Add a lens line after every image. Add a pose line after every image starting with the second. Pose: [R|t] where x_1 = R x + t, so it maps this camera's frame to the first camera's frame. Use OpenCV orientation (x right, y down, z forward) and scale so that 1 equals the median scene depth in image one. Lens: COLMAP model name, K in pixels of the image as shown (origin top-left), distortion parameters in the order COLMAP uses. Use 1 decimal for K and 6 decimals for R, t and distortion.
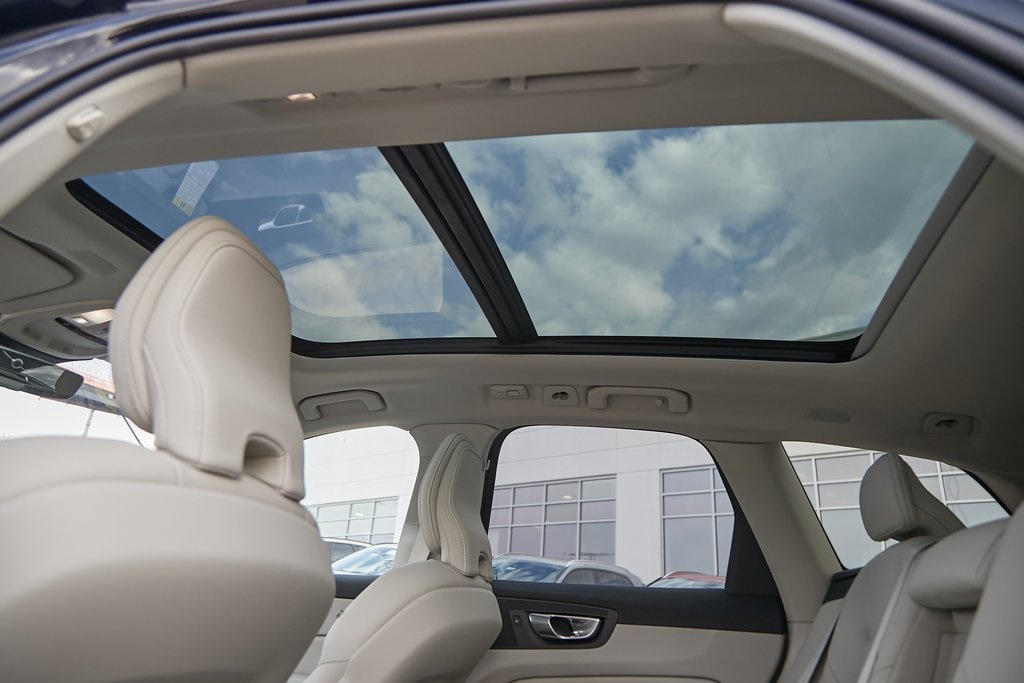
lens RADIAL K [[691.8, 0, 519.2], [0, 691.8, 343.9], [0, 0, 1]] dist [-0.003776, -0.002458]
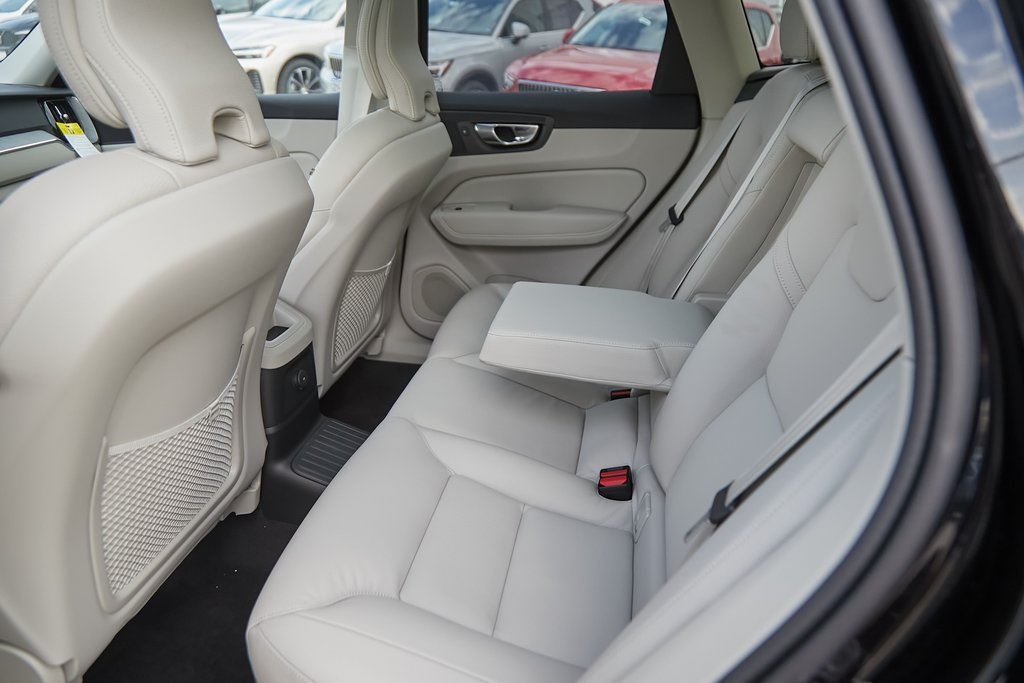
lens RADIAL K [[691.8, 0, 519.2], [0, 691.8, 343.9], [0, 0, 1]] dist [-0.003776, -0.002458]
pose [[0.995518, -0.086964, 0.037170, 0.013712], [0.035621, 0.708863, 0.704446, -0.146454], [-0.087610, -0.699964, 0.708784, -0.041082]]
